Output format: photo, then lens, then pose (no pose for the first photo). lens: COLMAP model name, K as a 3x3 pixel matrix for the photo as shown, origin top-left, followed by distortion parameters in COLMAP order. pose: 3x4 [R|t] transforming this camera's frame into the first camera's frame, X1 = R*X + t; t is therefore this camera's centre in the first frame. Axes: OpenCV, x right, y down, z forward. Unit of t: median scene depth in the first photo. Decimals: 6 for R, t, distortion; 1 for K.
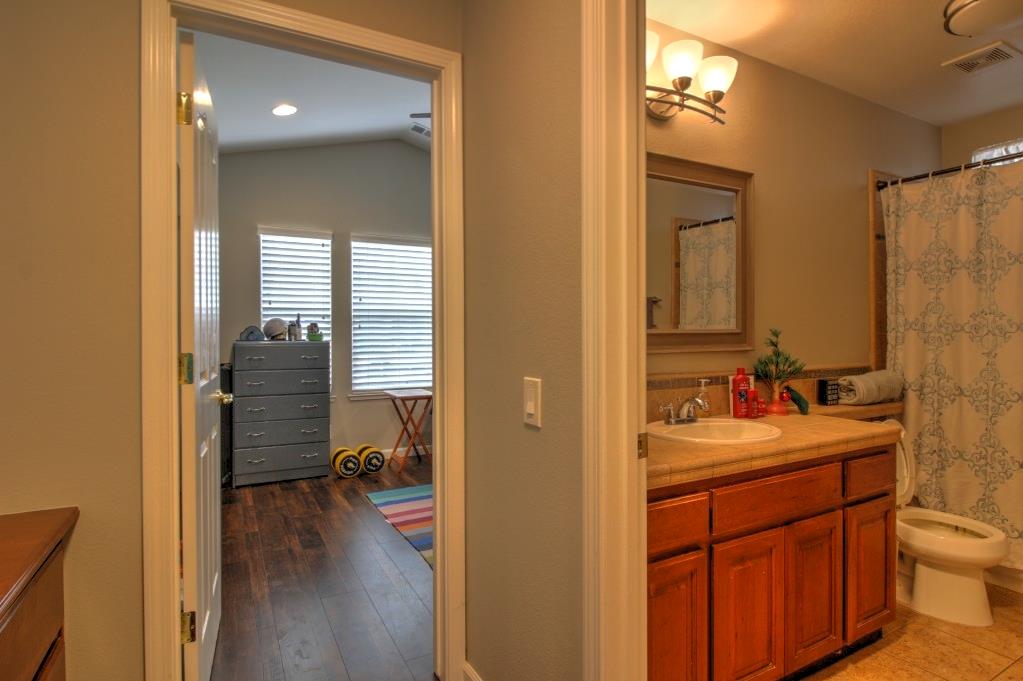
lens RADIAL K [[527.2, 0, 516.0], [0, 527.2, 338.2], [0, 0, 1]] dist [0.001054, 0.000041]
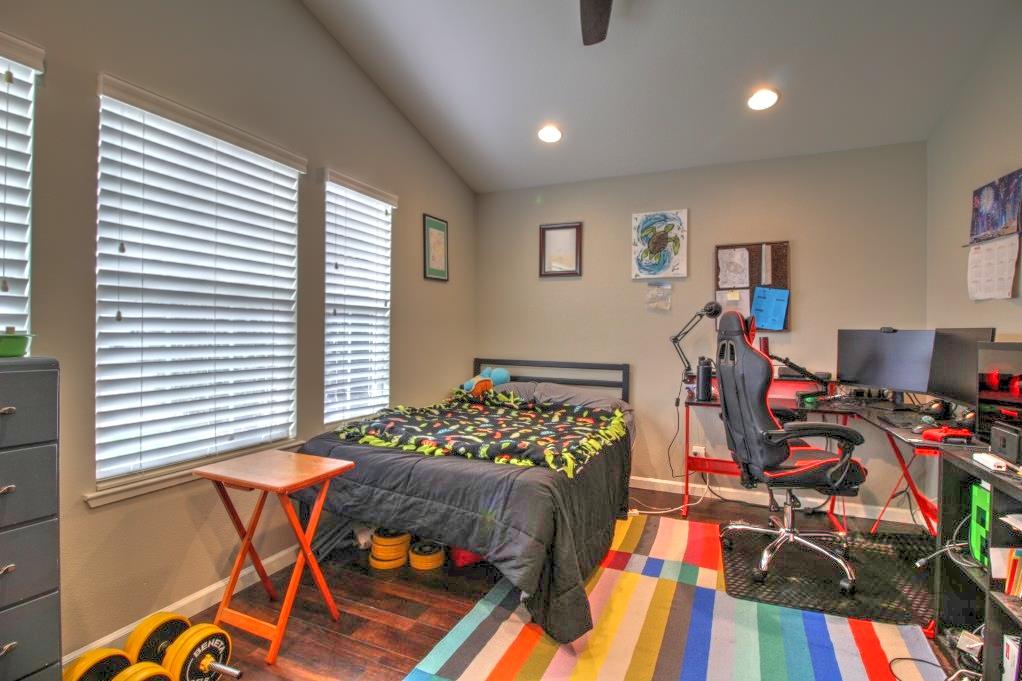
lens RADIAL K [[480.7, 0, 515.1], [0, 480.7, 334.5], [0, 0, 1]] dist [-0.014238, -0.001948]
pose [[0.796803, 0.006116, 0.604209, -0.276908], [-0.001049, 0.999961, -0.008739, -0.005427], [-0.604239, 0.006329, 0.796778, 0.537133]]
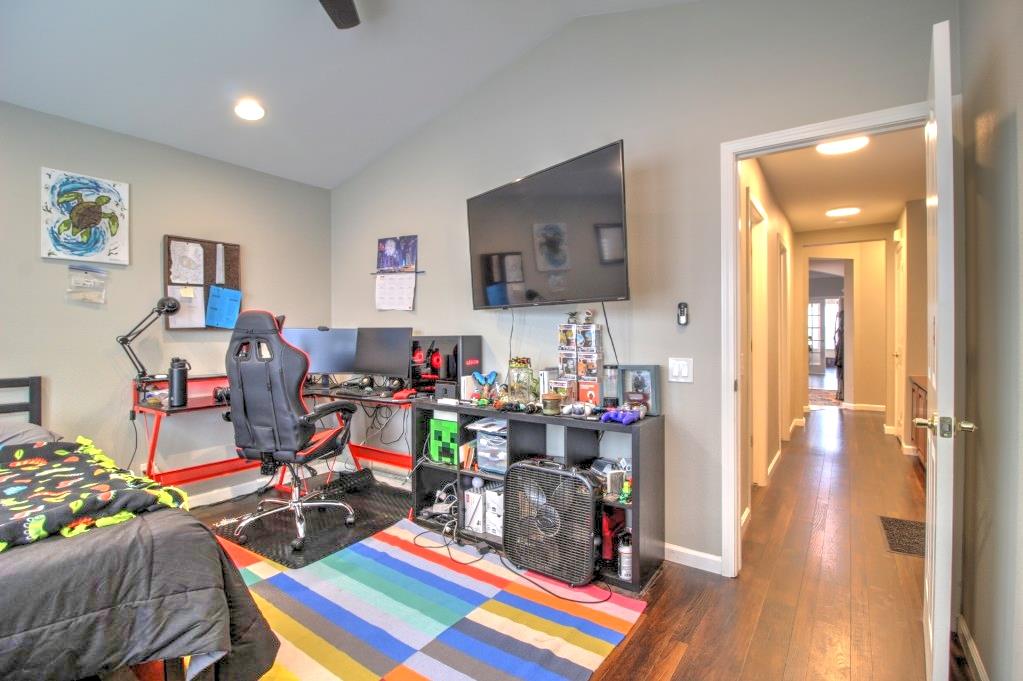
lens RADIAL K [[481.2, 0, 521.2], [0, 481.2, 335.3], [0, 0, 1]] dist [-0.014238, -0.001948]
pose [[-0.454614, -0.000443, 0.890688, -0.509107], [0.015895, 0.999837, 0.008610, -0.010079], [-0.890547, 0.018071, -0.454533, 1.041752]]
